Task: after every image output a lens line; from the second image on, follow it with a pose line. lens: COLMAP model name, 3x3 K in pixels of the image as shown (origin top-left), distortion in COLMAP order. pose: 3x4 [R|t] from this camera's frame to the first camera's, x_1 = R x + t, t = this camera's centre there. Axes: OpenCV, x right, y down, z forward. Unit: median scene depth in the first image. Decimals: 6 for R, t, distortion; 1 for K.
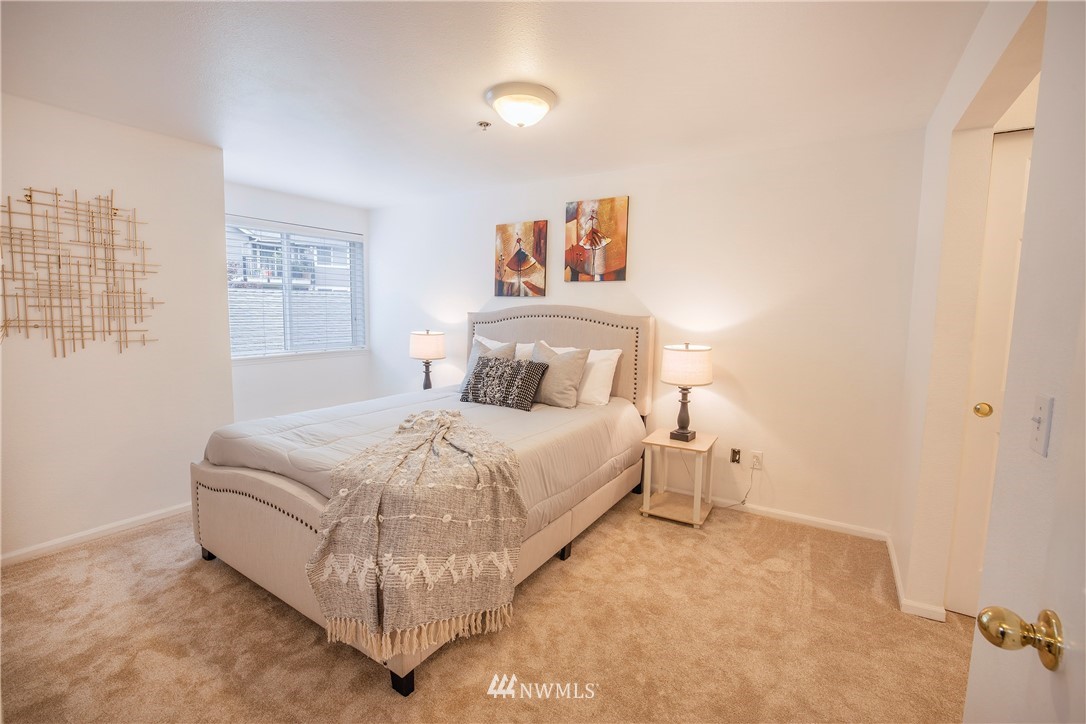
lens RADIAL K [[470.0, 0, 542.9], [0, 470.0, 356.7], [0, 0, 1]] dist [-0.047104, 0.016474]
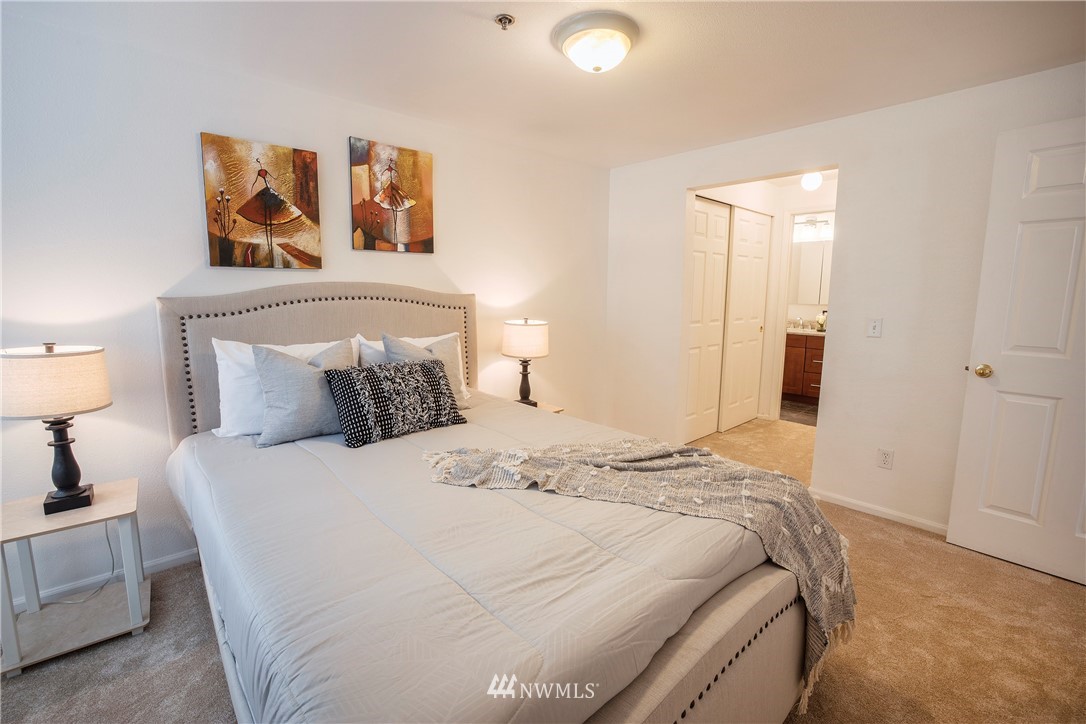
lens RADIAL K [[470.0, 0, 542.9], [0, 470.0, 356.7], [0, 0, 1]] dist [-0.047104, 0.016474]
pose [[0.276064, -0.147981, 0.949679, -0.575135], [0.100938, 0.987076, 0.124467, -0.058151], [-0.955824, 0.061498, 0.287433, 0.536485]]
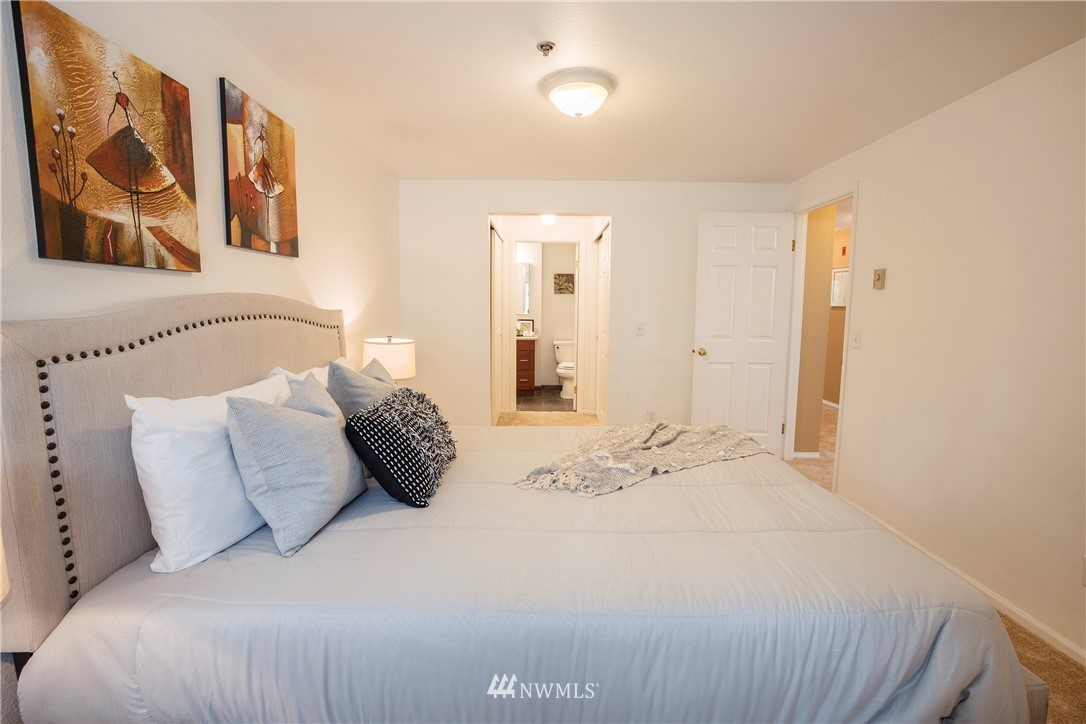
lens RADIAL K [[470.0, 0, 542.9], [0, 470.0, 356.7], [0, 0, 1]] dist [-0.047104, 0.016474]
pose [[-0.525947, -0.110744, 0.843277, -0.538044], [0.076160, 0.981371, 0.176380, -0.107177], [-0.847101, 0.156991, -0.507715, 0.994774]]
